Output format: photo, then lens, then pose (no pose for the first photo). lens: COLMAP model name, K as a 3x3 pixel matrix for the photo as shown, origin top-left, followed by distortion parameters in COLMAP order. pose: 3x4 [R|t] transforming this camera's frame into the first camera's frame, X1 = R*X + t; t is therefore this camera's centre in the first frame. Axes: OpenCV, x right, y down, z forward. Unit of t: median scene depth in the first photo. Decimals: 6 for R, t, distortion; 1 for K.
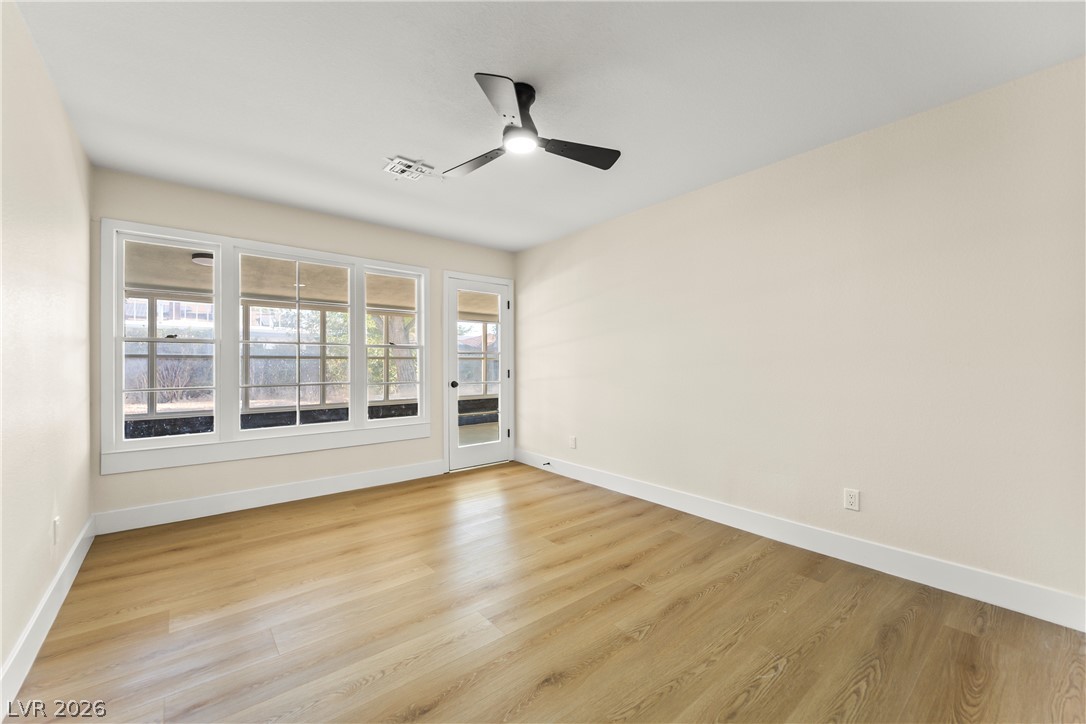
lens RADIAL K [[432.9, 0, 538.8], [0, 432.9, 360.5], [0, 0, 1]] dist [0.028086, -0.015157]
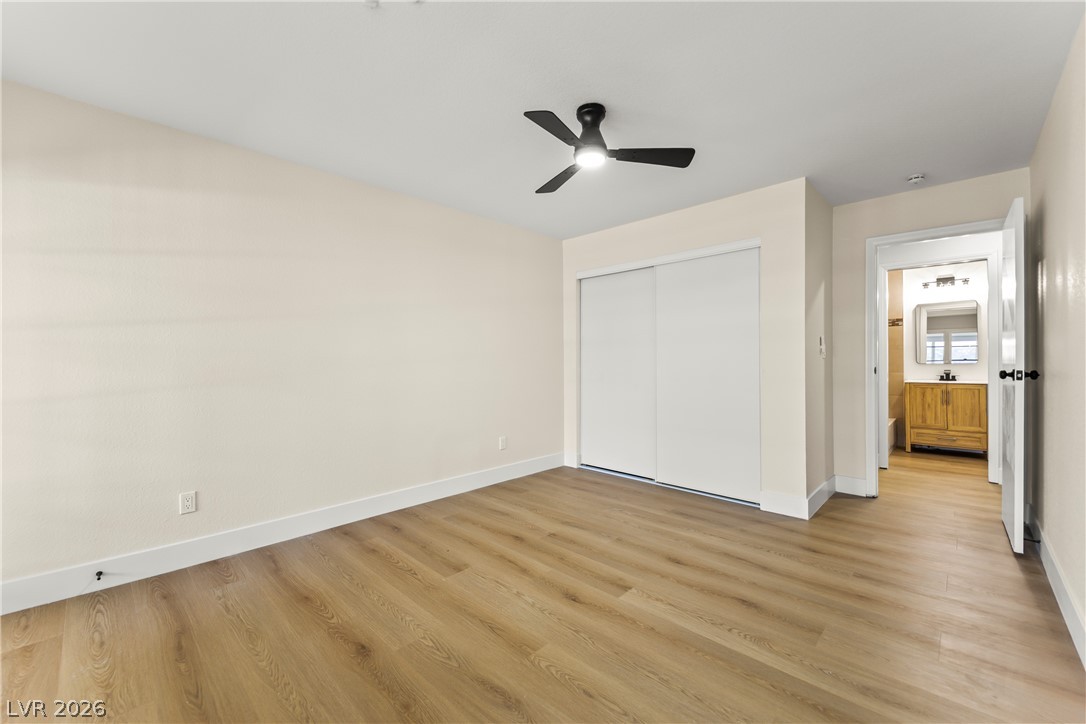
lens RADIAL K [[432.9, 0, 538.8], [0, 432.9, 360.5], [0, 0, 1]] dist [0.028086, -0.015157]
pose [[-0.107047, 0.000637, 0.994254, -0.895358], [0.003216, 0.999995, -0.000295, 0.006001], [-0.994249, 0.003166, -0.107048, 1.007045]]
